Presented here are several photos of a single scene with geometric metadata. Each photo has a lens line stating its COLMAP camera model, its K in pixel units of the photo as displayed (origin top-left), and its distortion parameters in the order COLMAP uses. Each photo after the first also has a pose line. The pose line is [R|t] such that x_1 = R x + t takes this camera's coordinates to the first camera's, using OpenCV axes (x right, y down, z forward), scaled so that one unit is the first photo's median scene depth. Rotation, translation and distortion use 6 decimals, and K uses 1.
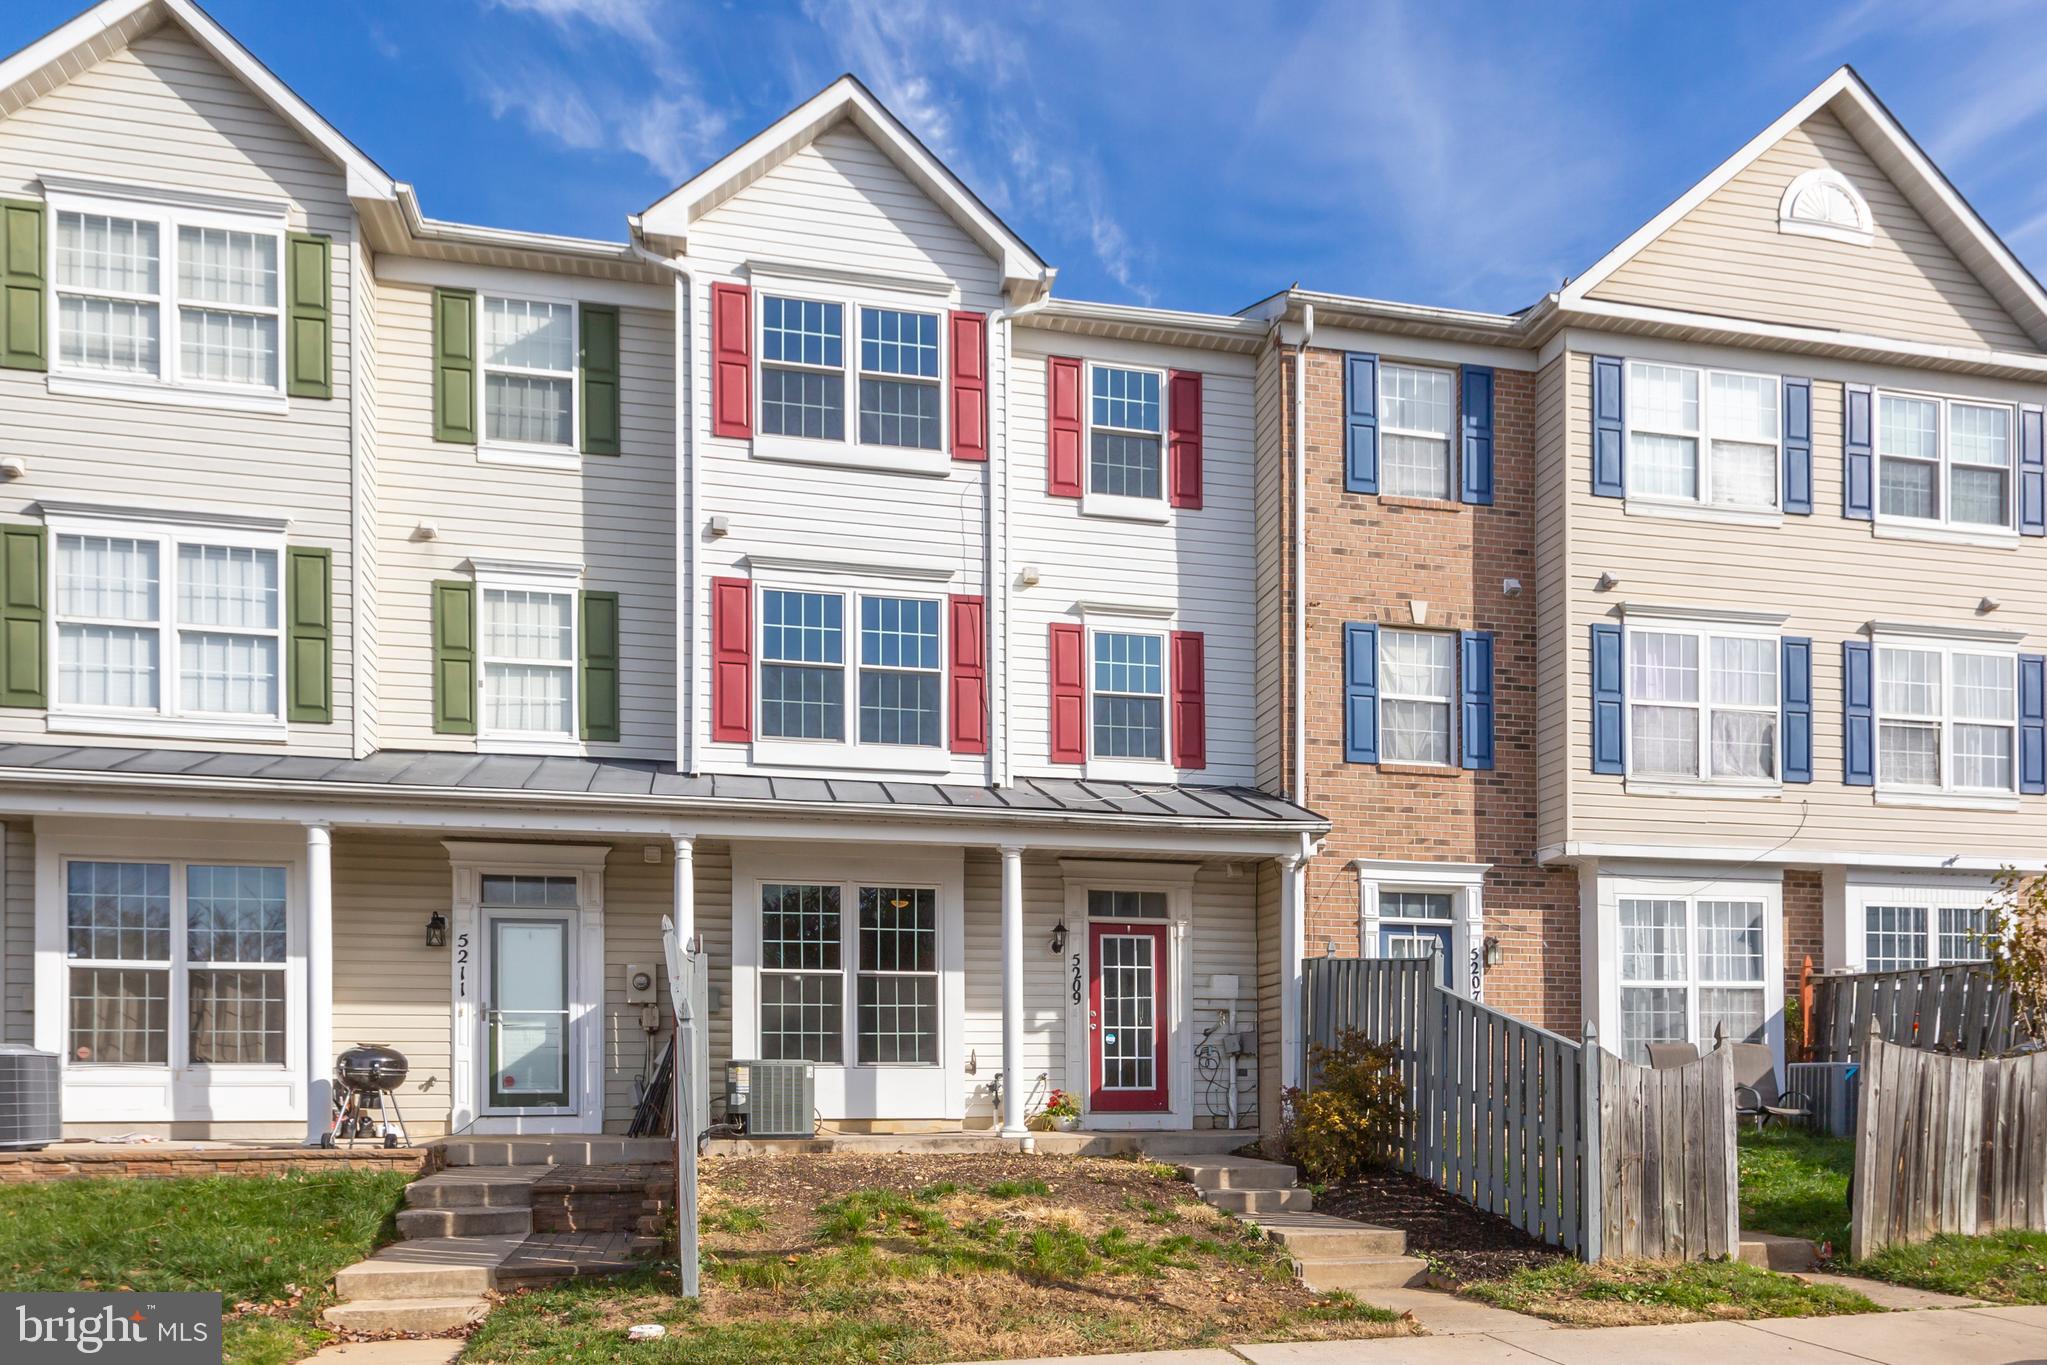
lens RADIAL K [[916.1, 0, 1017.6], [0, 916.1, 684.0], [0, 0, 1]] dist [0.003509, -0.000650]
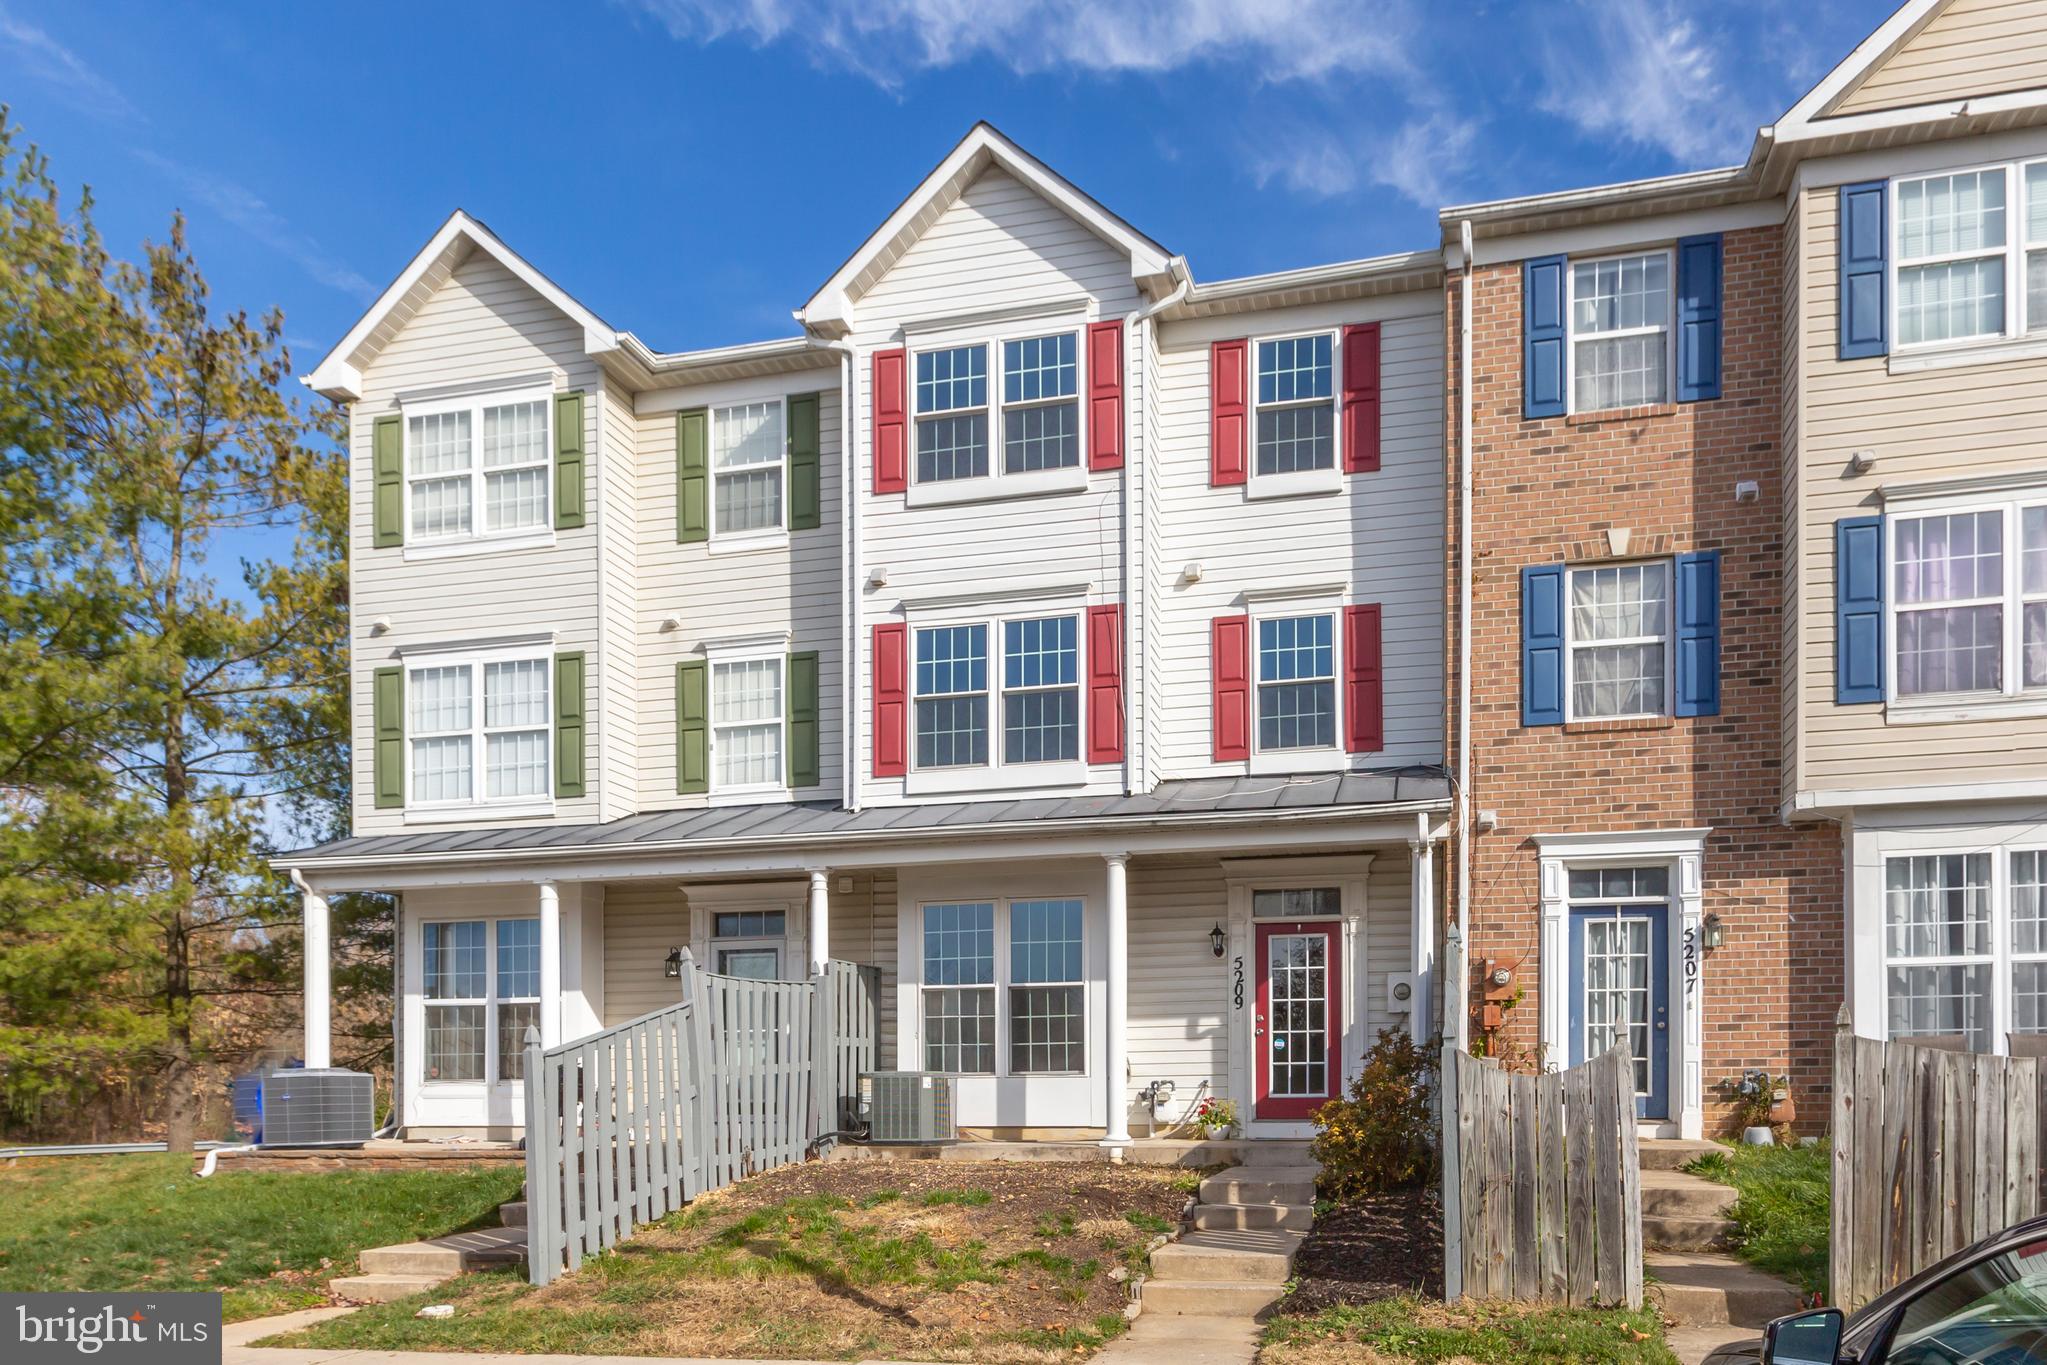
lens RADIAL K [[938.6, 0, 1269.9], [0, 938.6, 686.3], [0, 0, 1]] dist [0.002488, 0.000413]
pose [[0.950330, -0.127689, -0.283847, 0.385388], [0.130113, 0.991445, -0.010379, 0.024346], [0.282744, -0.027069, 0.958813, 0.063266]]
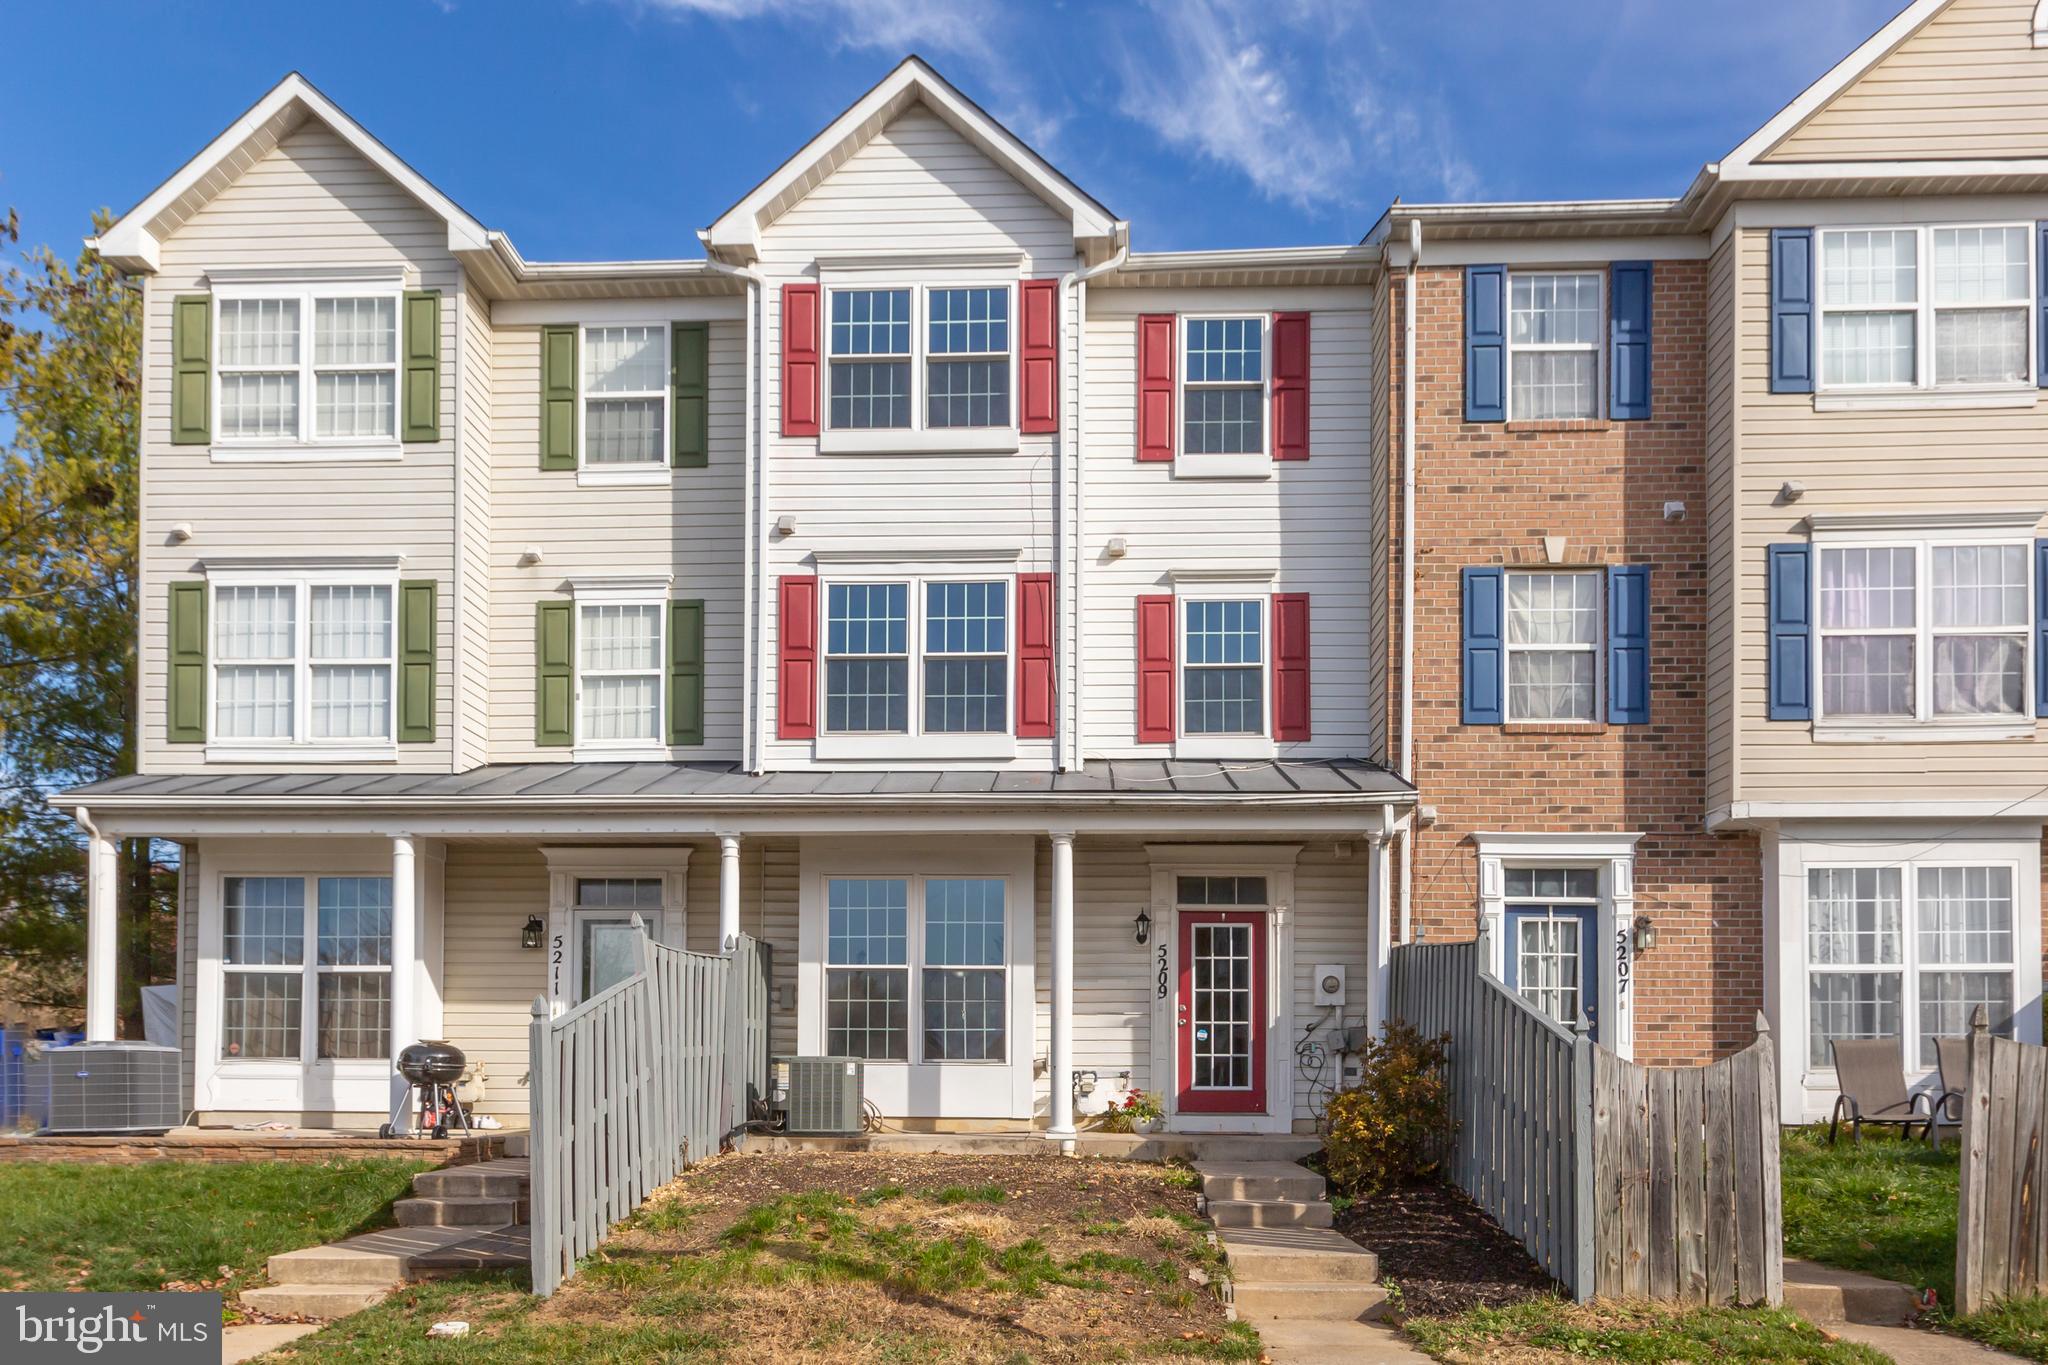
lens RADIAL K [[937.8, 0, 1151.0], [0, 937.8, 677.9], [0, 0, 1]] dist [0.002942, 0.000080]
pose [[0.983118, -0.066256, -0.170557, 0.217305], [0.066990, 0.997753, -0.001454, 0.021196], [0.170270, -0.009996, 0.985347, 0.051180]]
